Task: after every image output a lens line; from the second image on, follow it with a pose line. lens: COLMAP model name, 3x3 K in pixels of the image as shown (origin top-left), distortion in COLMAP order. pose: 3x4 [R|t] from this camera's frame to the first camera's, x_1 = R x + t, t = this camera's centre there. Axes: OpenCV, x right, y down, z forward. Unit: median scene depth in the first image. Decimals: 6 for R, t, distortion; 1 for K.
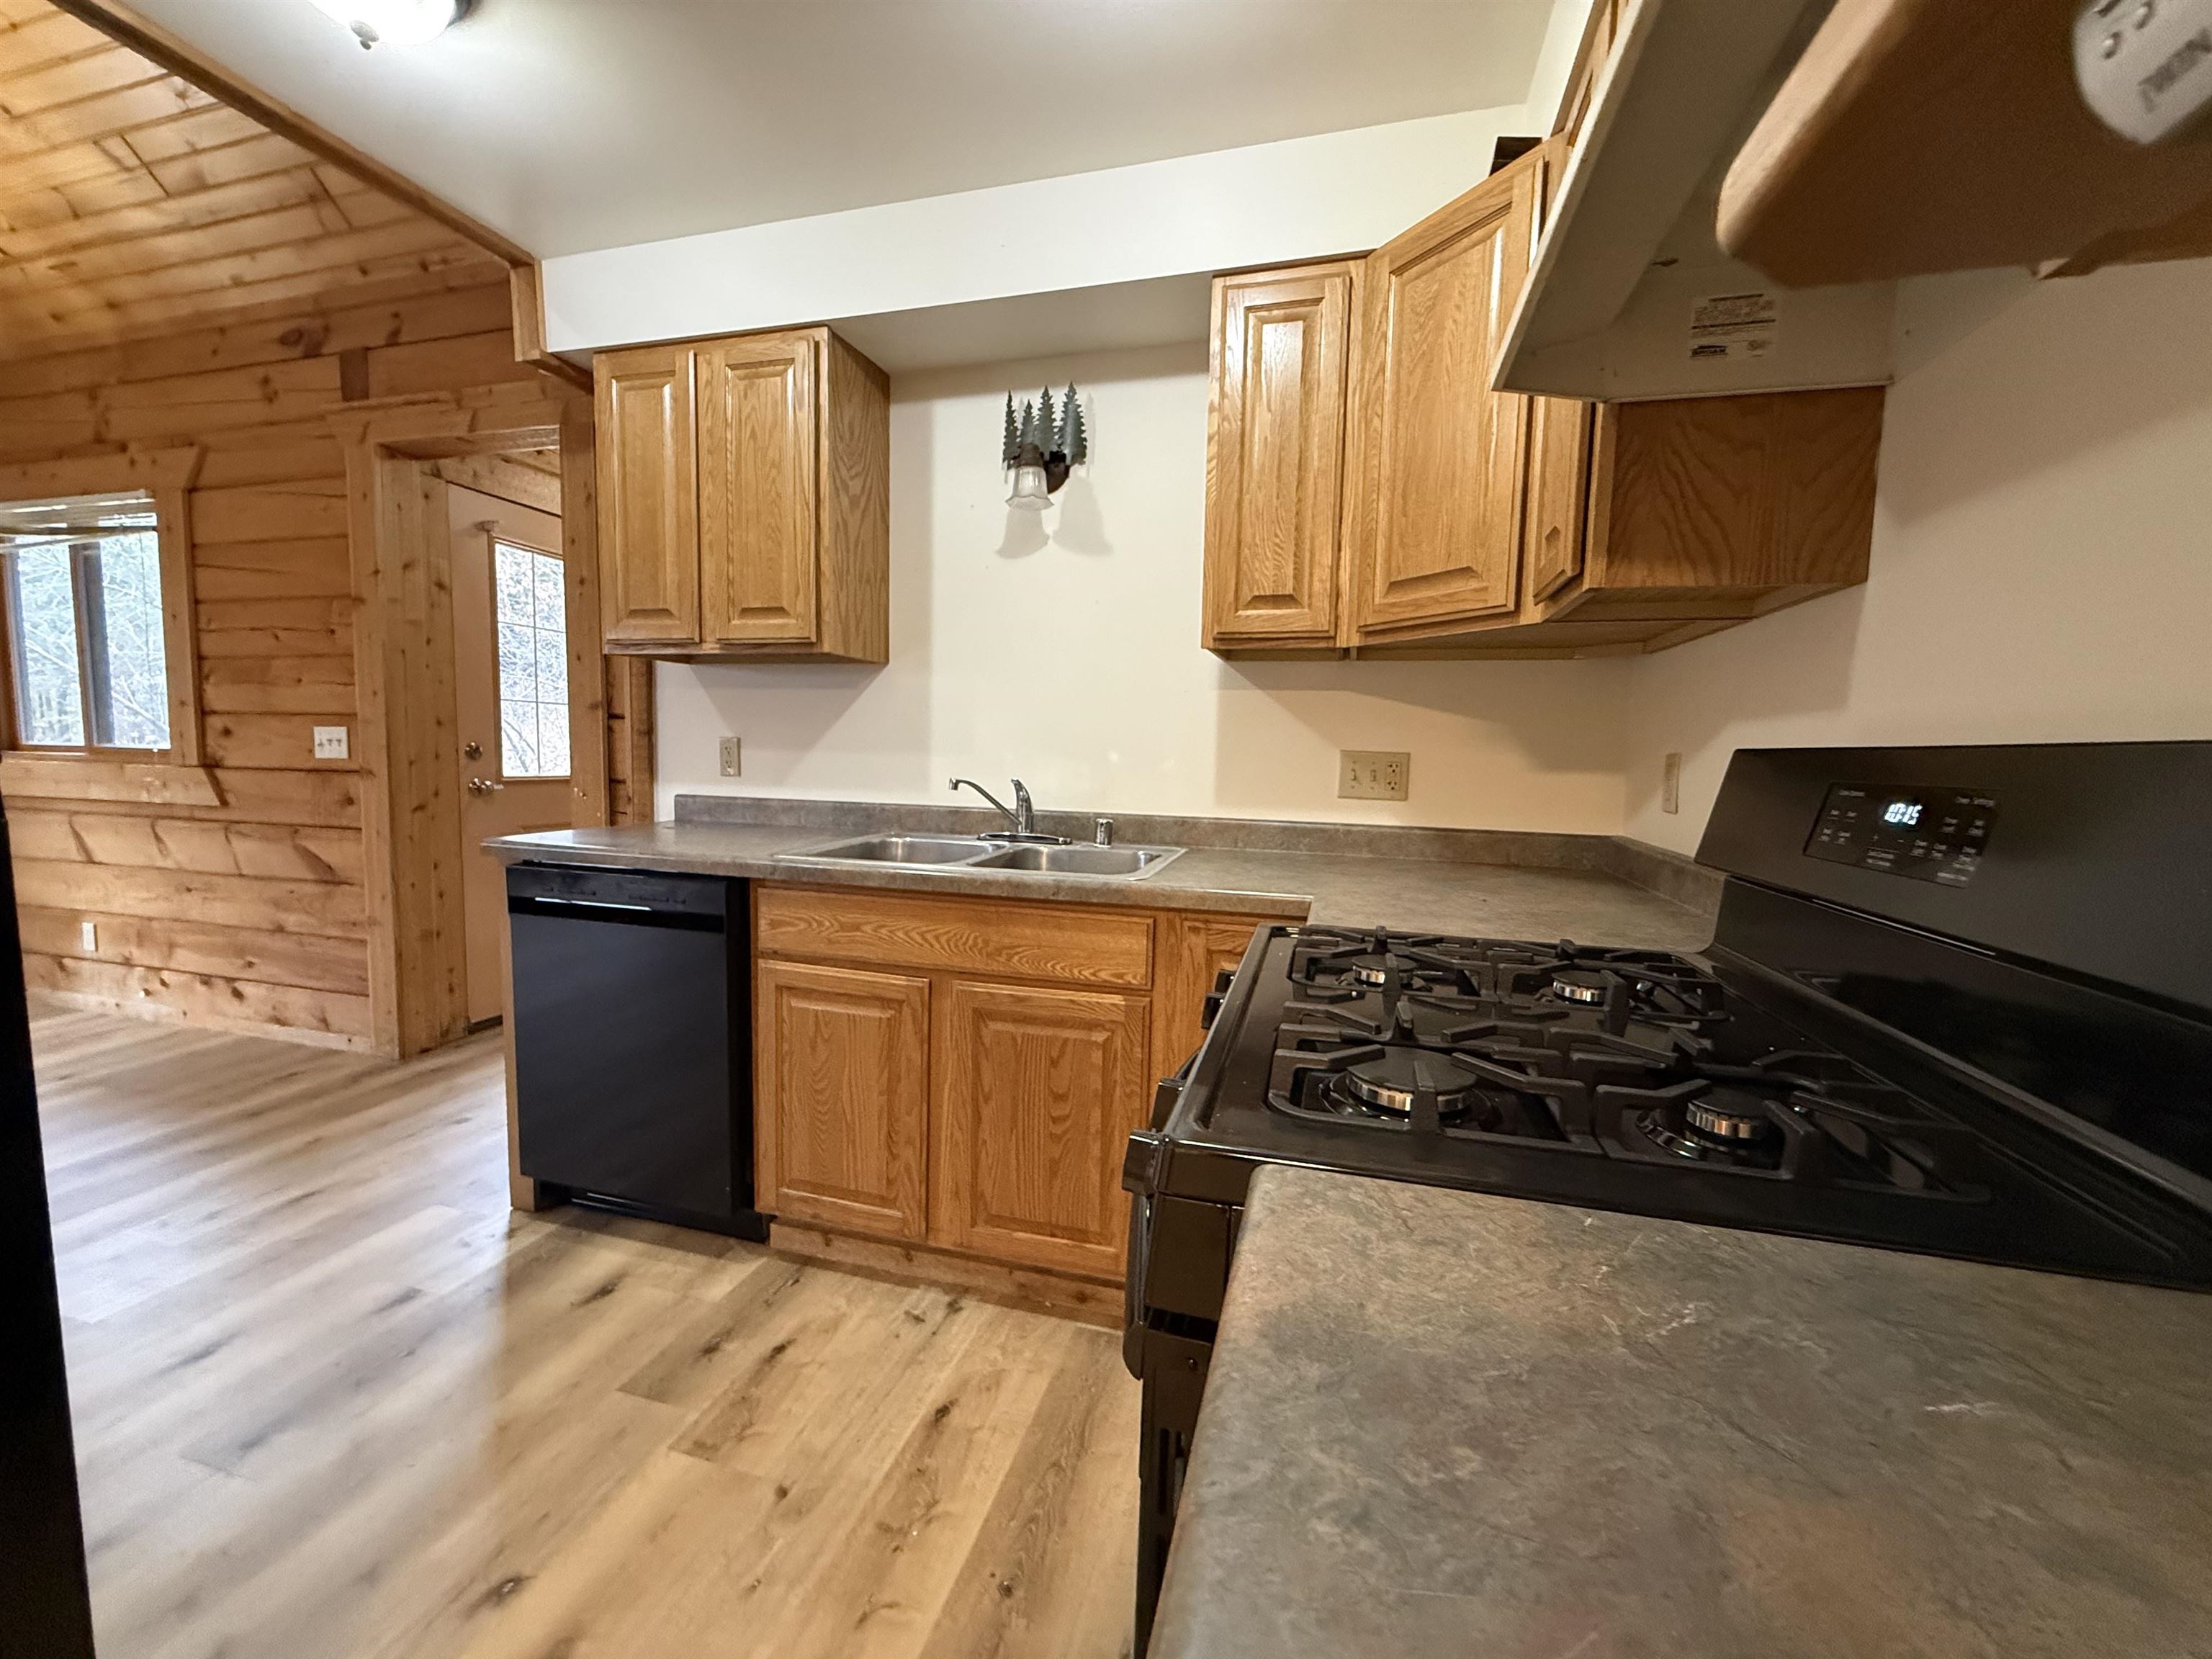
lens RADIAL K [[876.6, 0, 1093.4], [0, 876.6, 824.3], [0, 0, 1]] dist [0.000481, -0.000033]
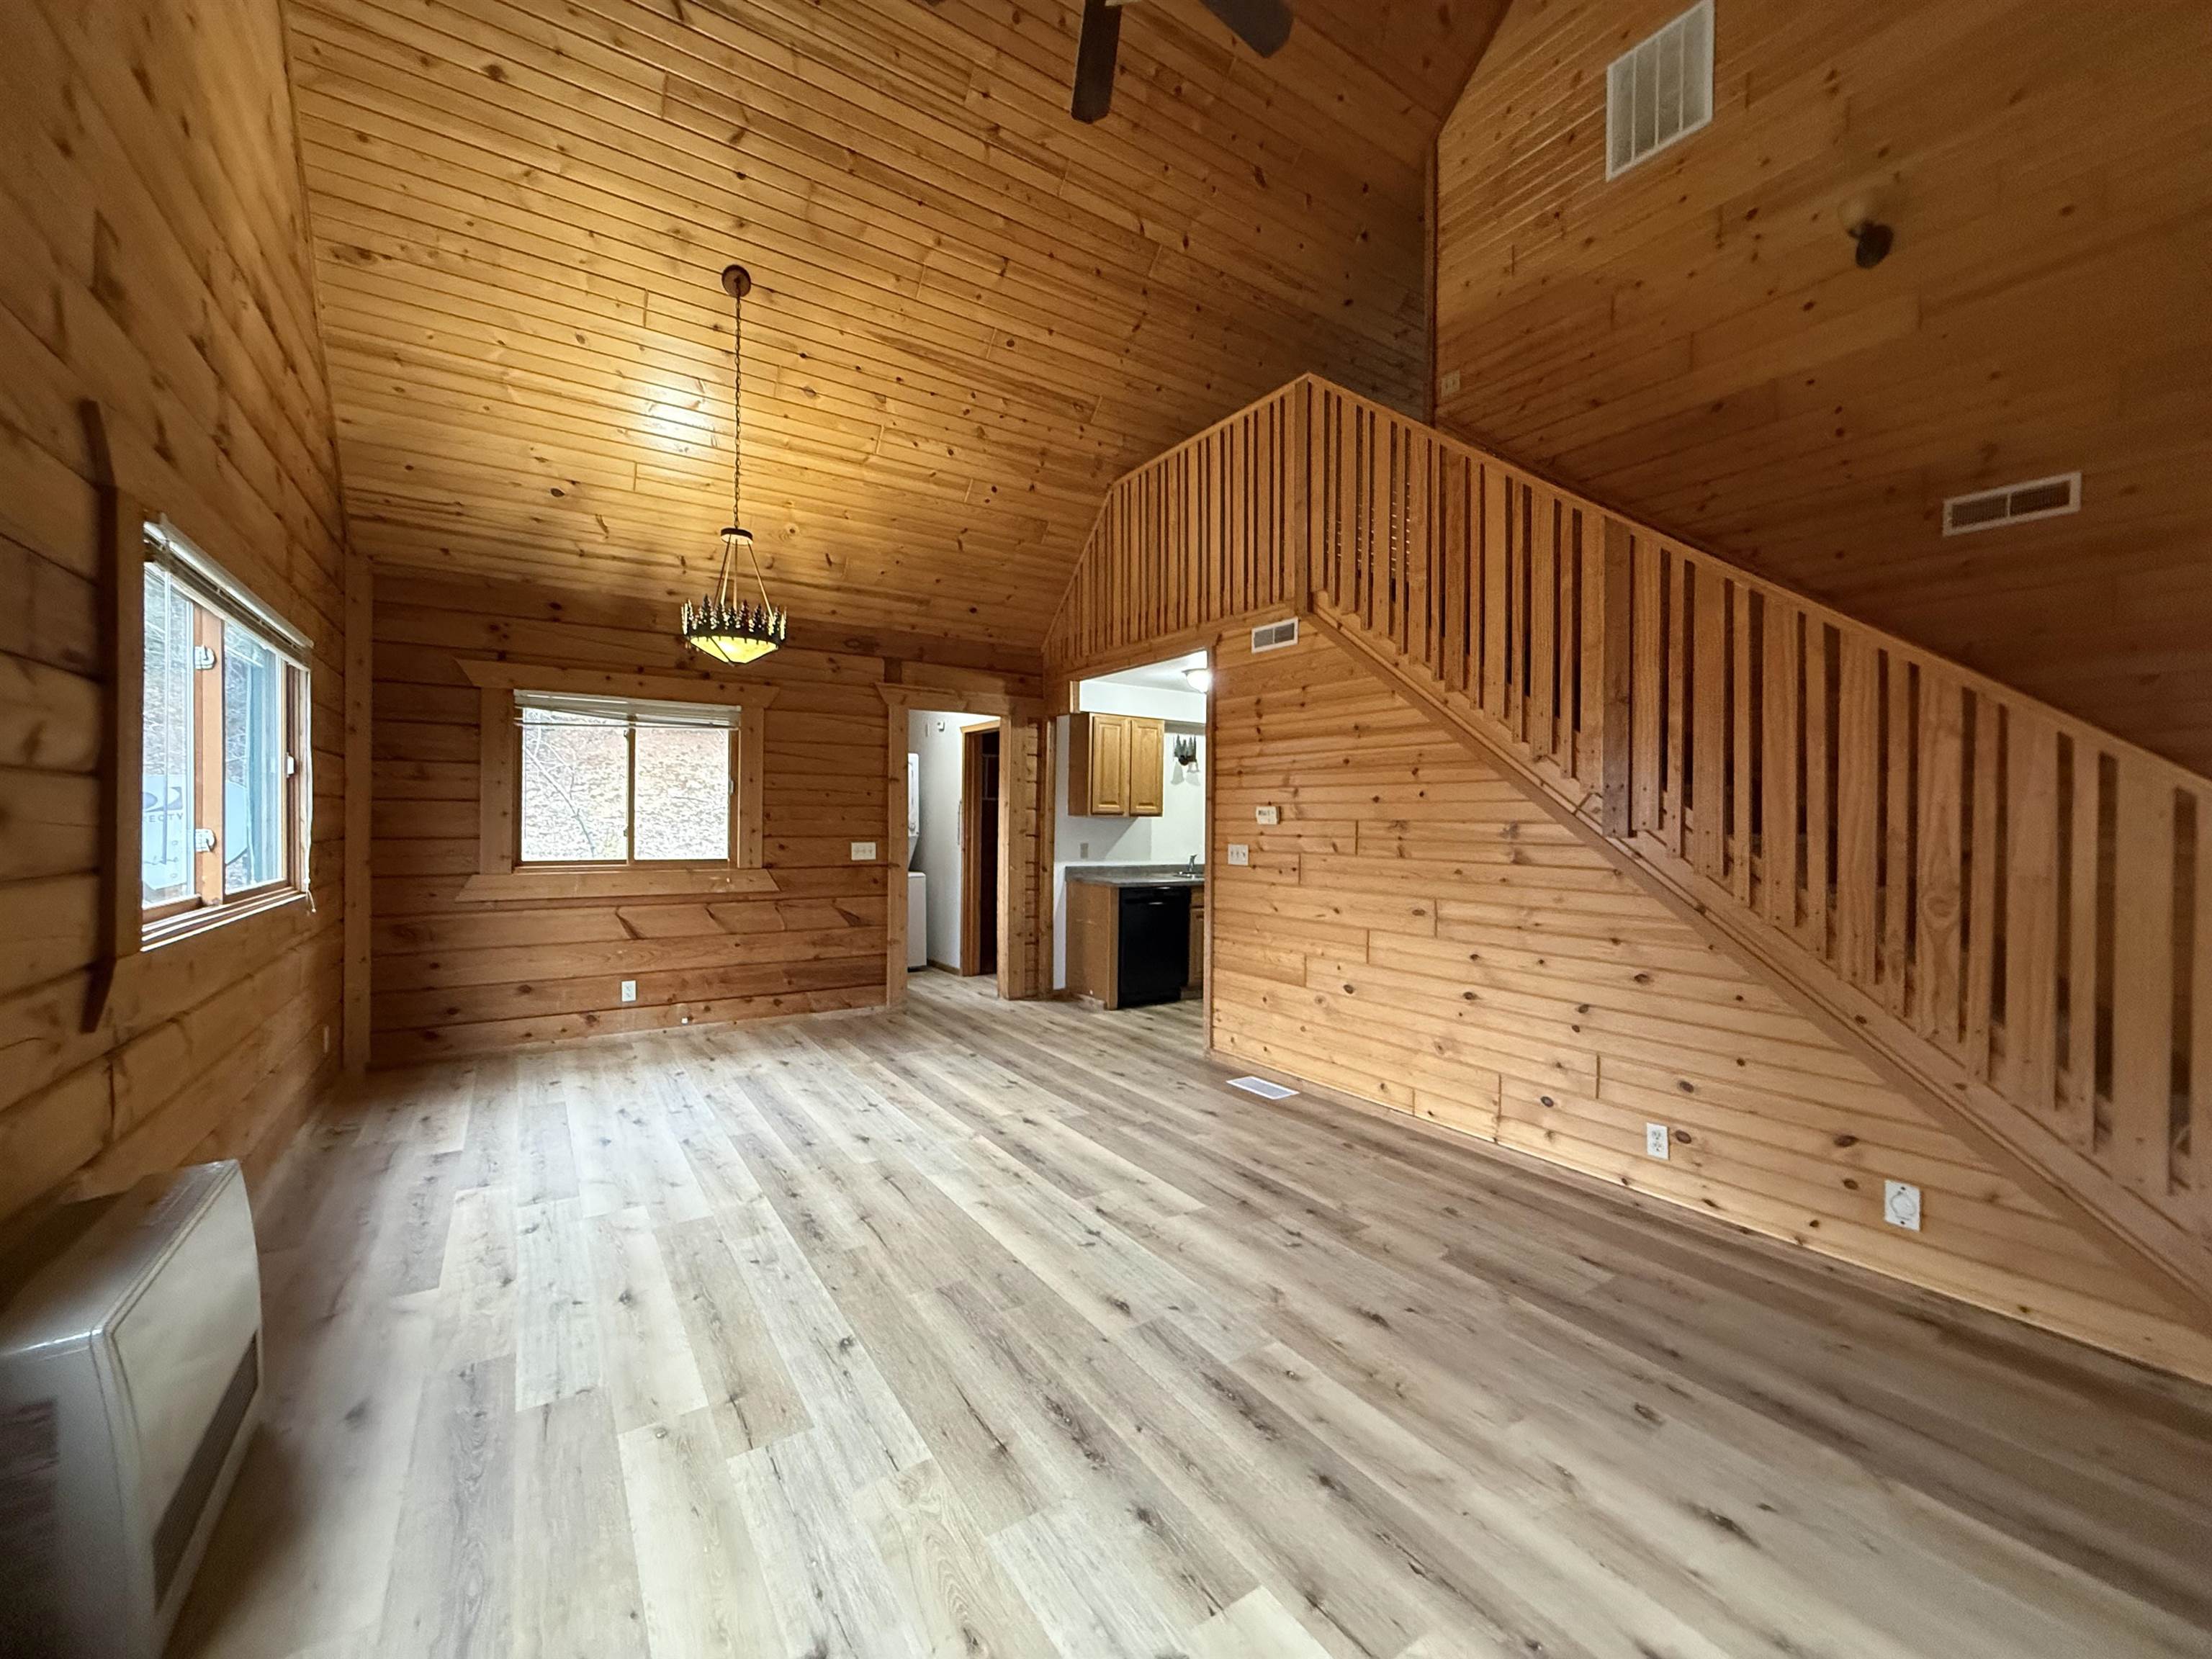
lens RADIAL K [[876.6, 0, 1095.0], [0, 876.6, 828.2], [0, 0, 1]] dist [0.000481, -0.000033]
pose [[0.658529, -0.020551, 0.752275, -1.916787], [0.066804, 0.997277, -0.031236, -0.048195], [-0.749585, 0.070825, 0.658109, -0.611488]]
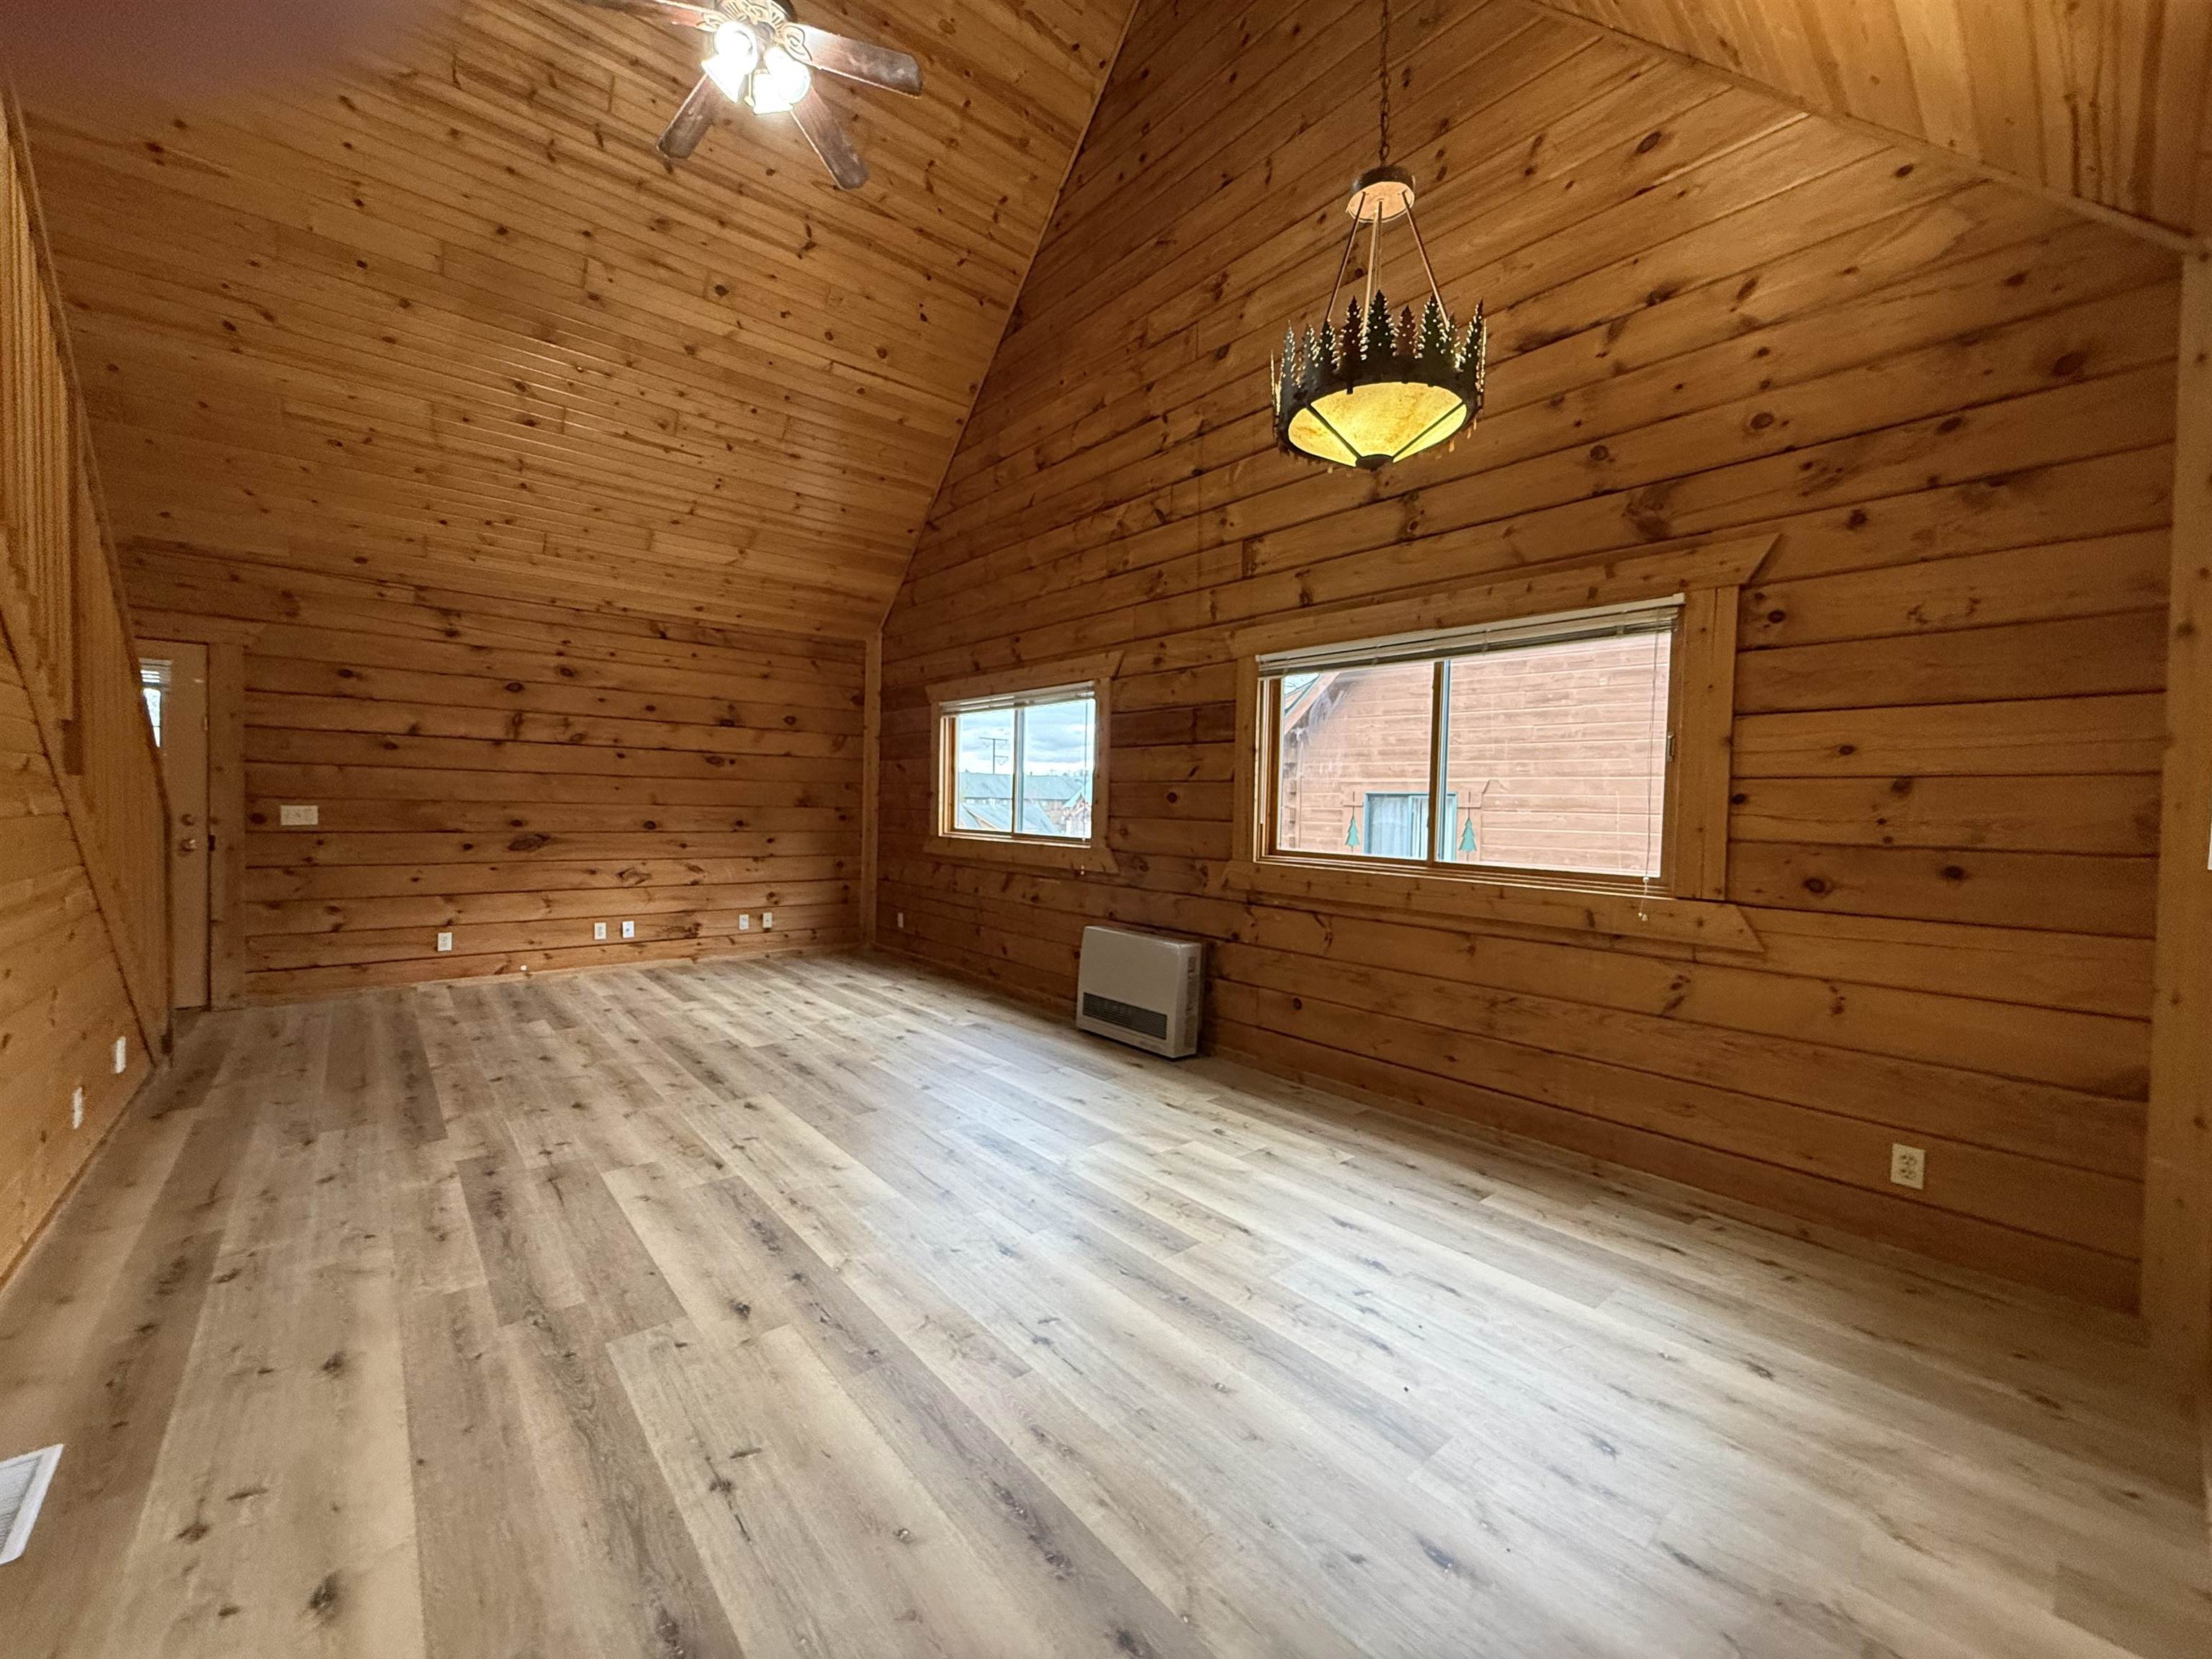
lens RADIAL K [[876.6, 0, 1100.1], [0, 876.6, 832.0], [0, 0, 1]] dist [0.000481, -0.000033]
pose [[-0.558672, -0.008327, -0.829347, -0.647690], [-0.105054, 0.992606, 0.060801, -0.128768], [0.822709, 0.121093, -0.555416, 0.862933]]
